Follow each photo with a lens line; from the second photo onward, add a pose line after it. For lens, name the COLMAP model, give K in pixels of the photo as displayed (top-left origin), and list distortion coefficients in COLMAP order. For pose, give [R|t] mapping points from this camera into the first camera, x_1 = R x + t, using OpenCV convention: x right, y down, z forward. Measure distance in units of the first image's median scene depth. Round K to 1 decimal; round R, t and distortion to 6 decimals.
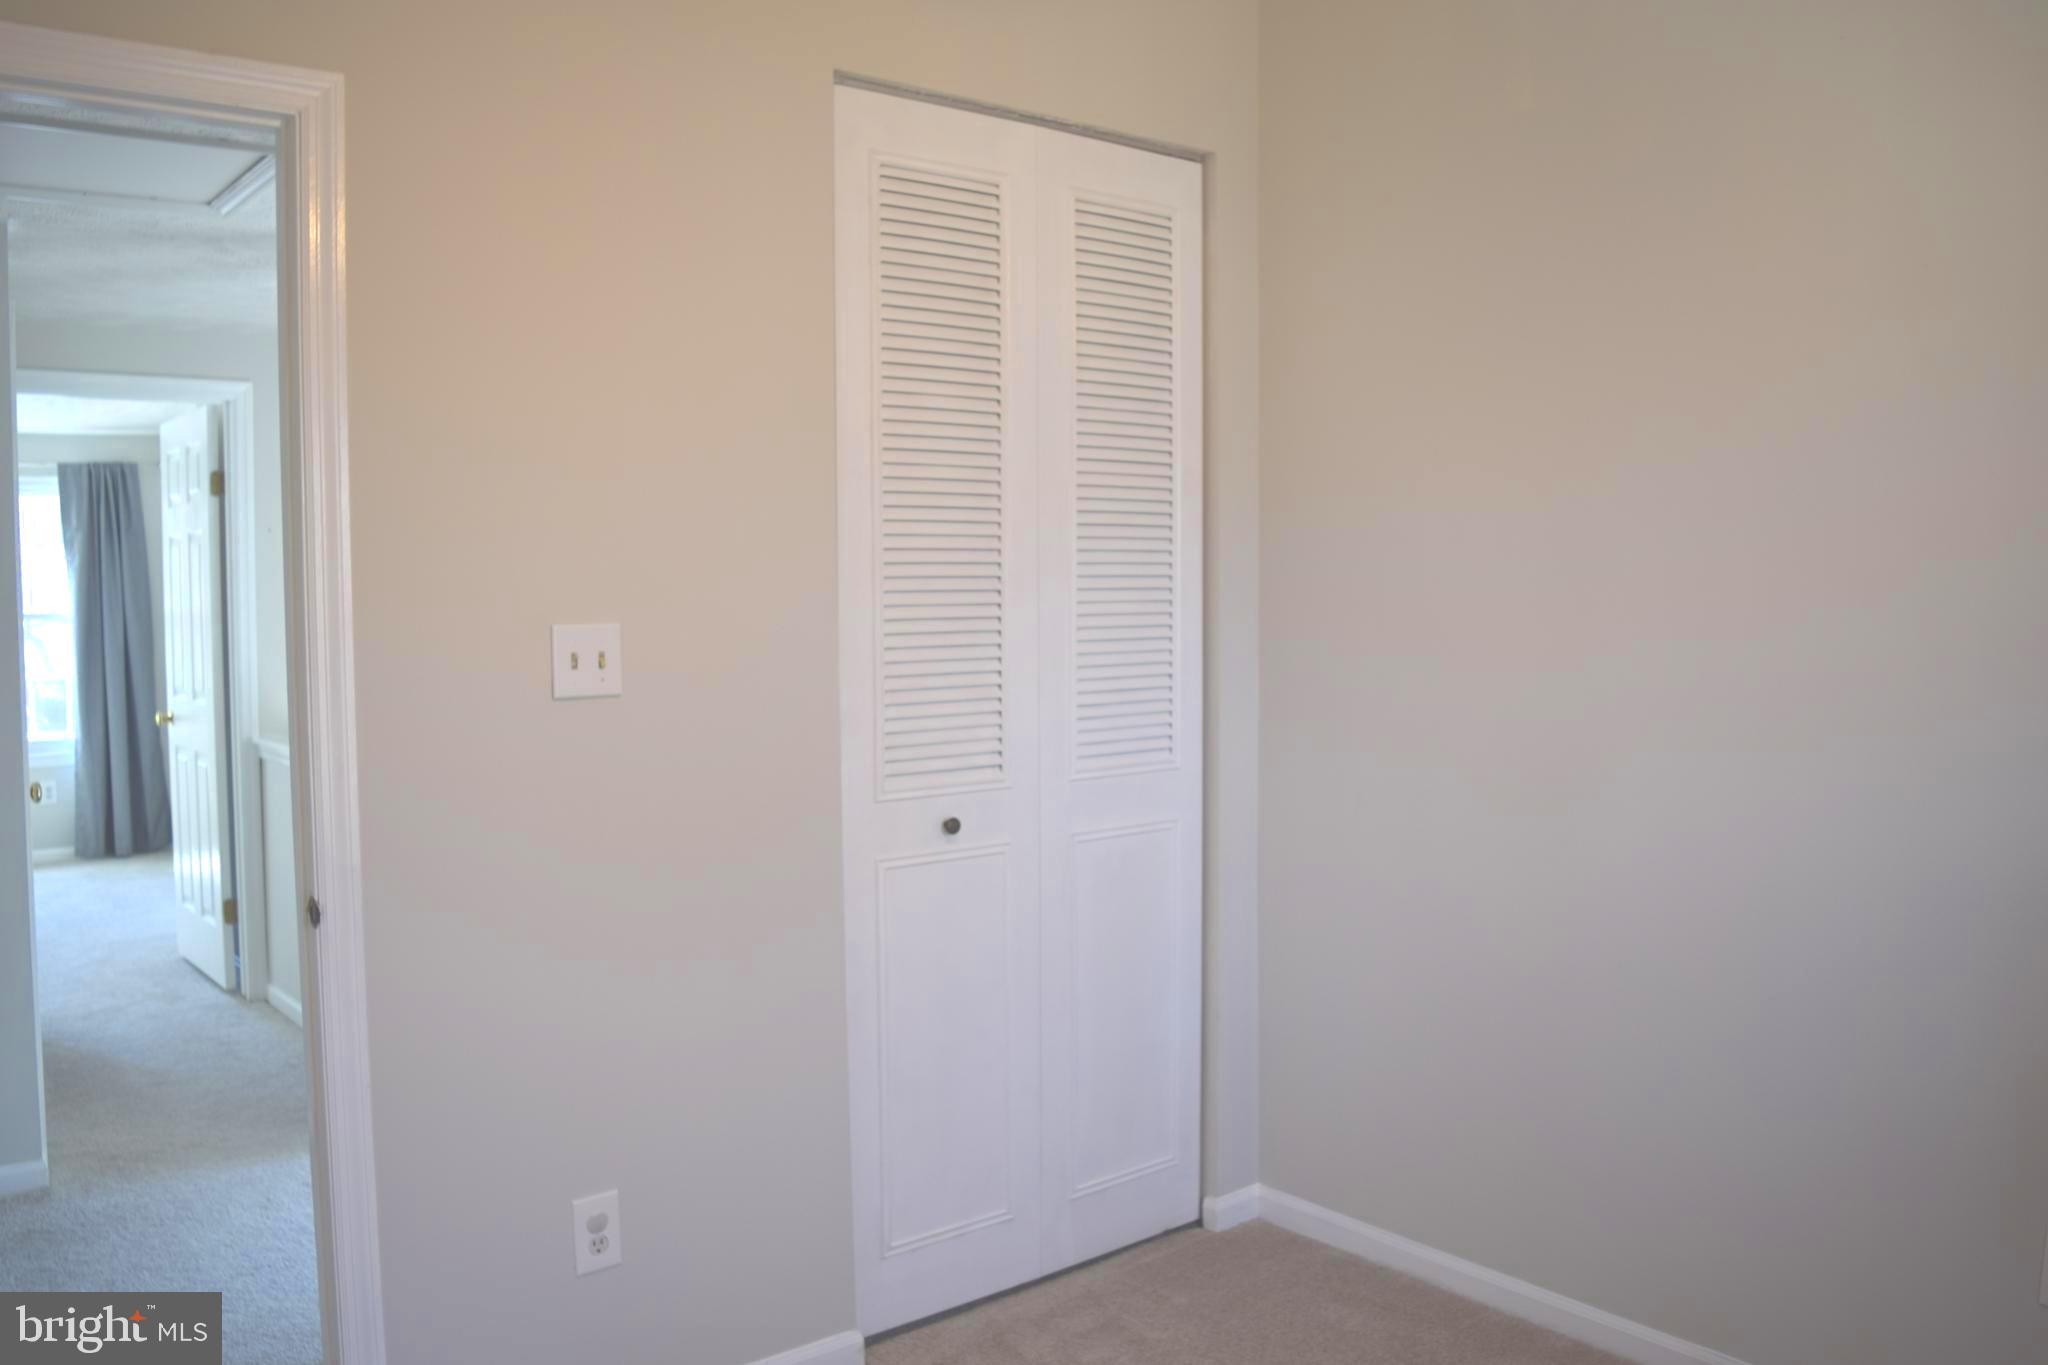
lens RADIAL K [[1612.9, 0, 1035.1], [0, 1612.9, 684.1], [0, 0, 1]] dist [-0.091640, 0.012968]
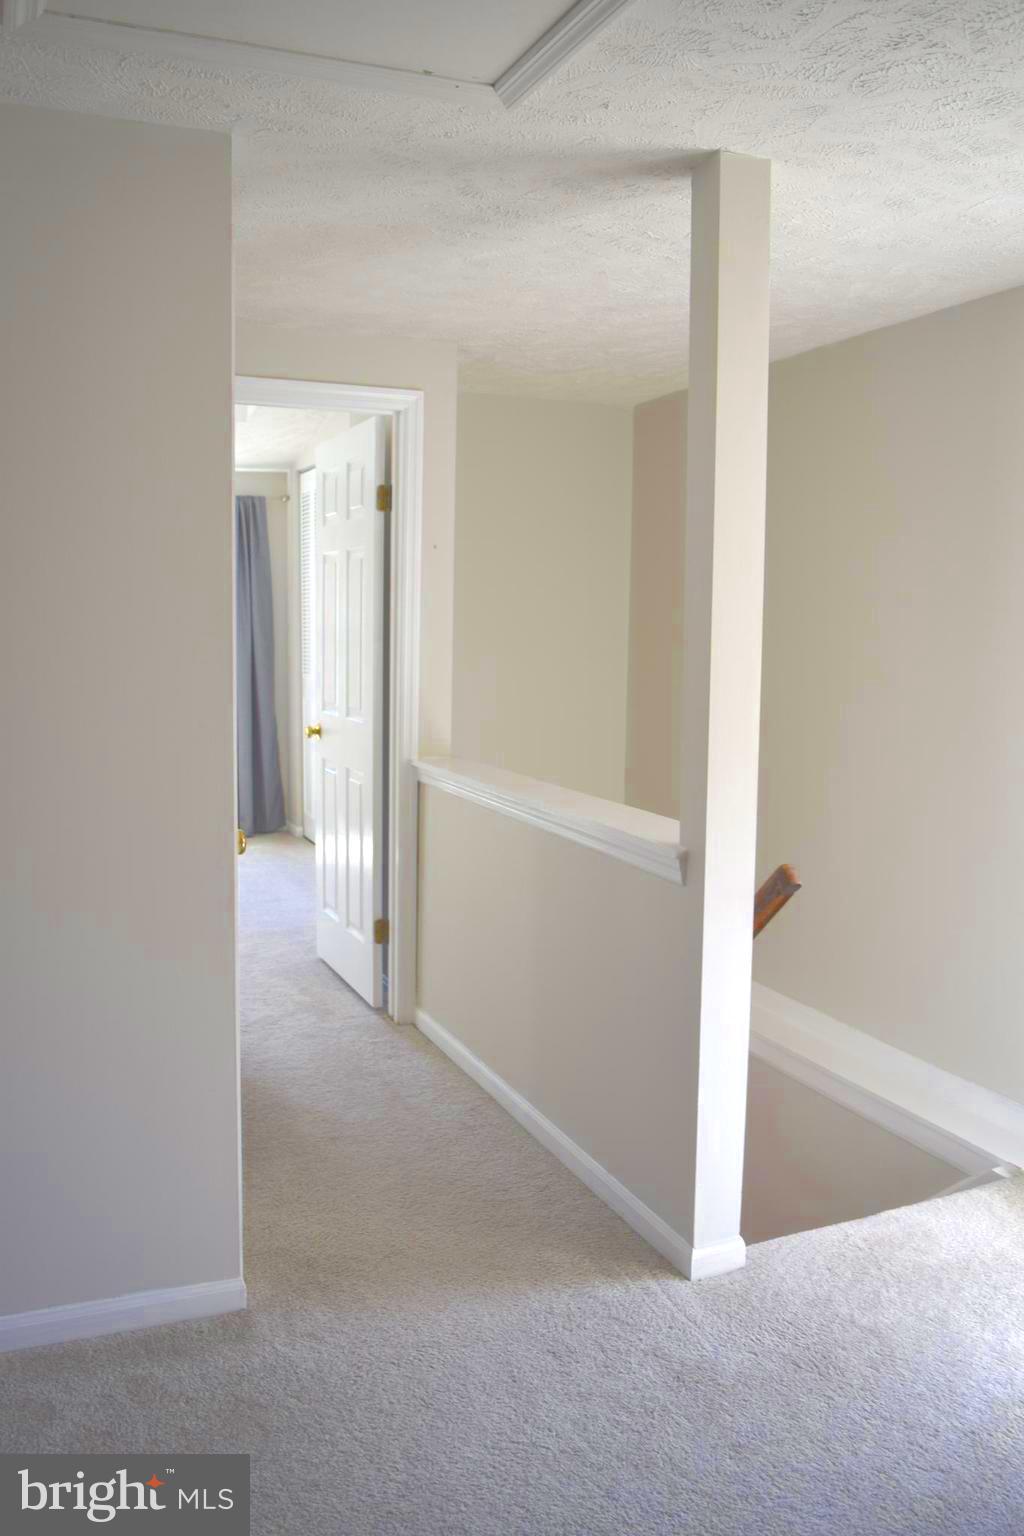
lens RADIAL K [[1209.6, 0, 504.0], [0, 1209.6, 768.7], [0, 0, 1]] dist [-0.091640, 0.012968]
pose [[0.959738, 0.055345, -0.275390, -0.232614], [-0.037607, 0.996888, 0.069285, -0.014491], [0.278367, -0.056139, 0.958833, 0.294575]]
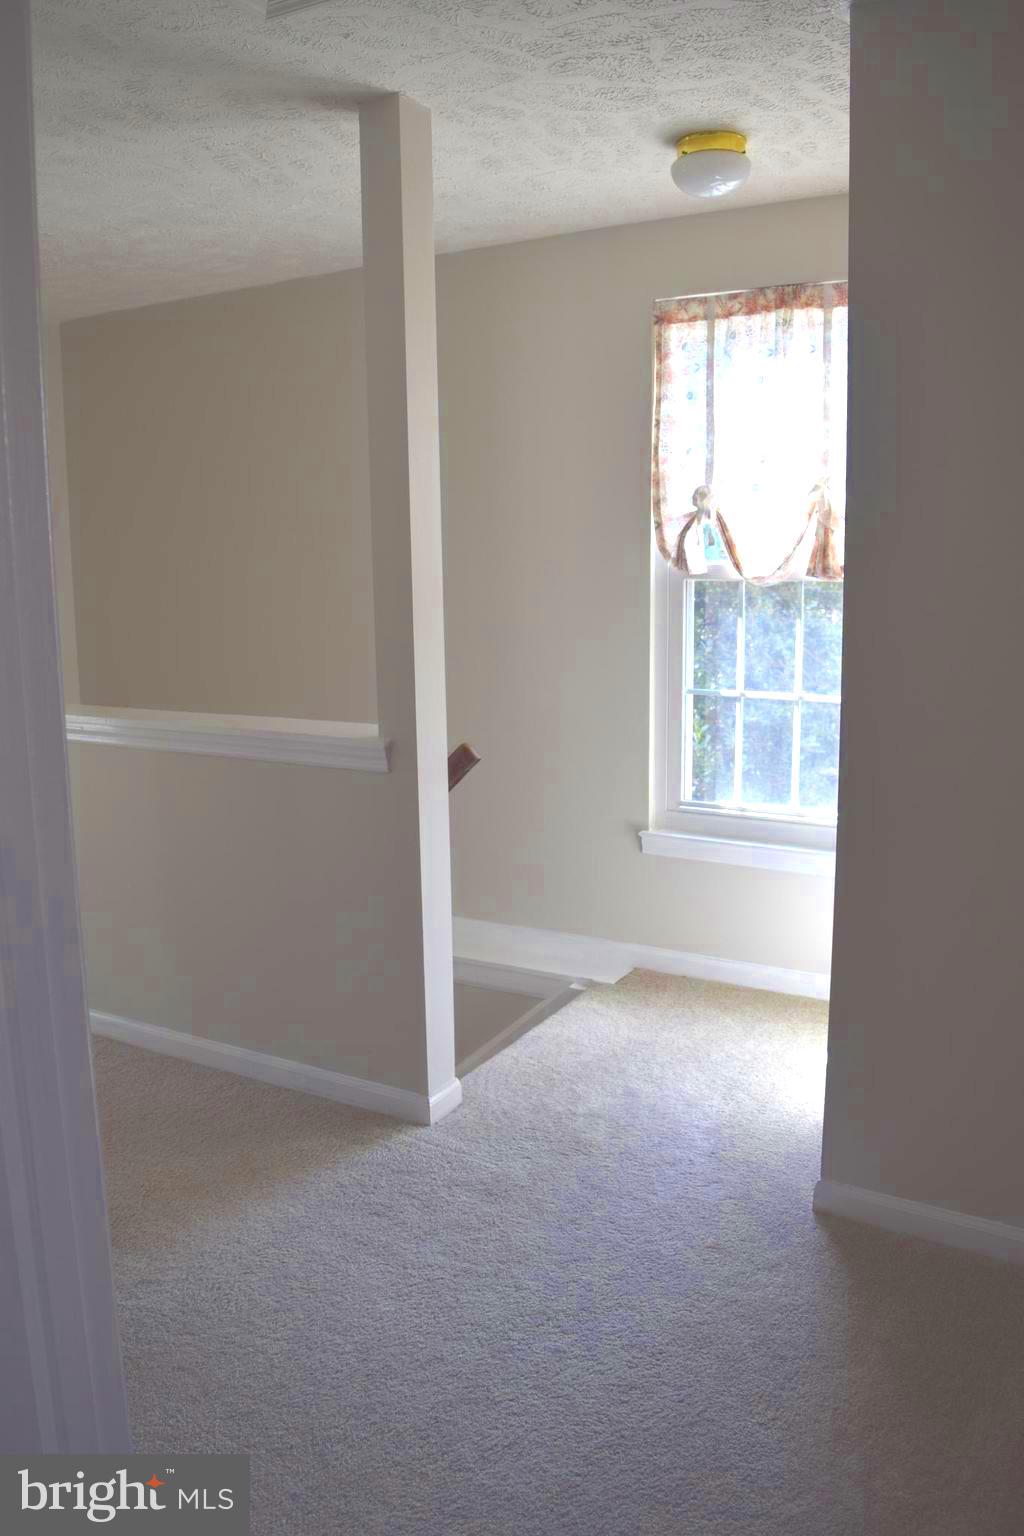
lens RADIAL K [[1209.6, 0, 517.3], [0, 1209.6, 768.3], [0, 0, 1]] dist [-0.091640, 0.012968]
pose [[0.936235, -0.062017, 0.345859, -0.422170], [0.022726, 0.992927, 0.116527, 0.000310], [-0.350640, -0.101237, 0.931022, 0.263323]]
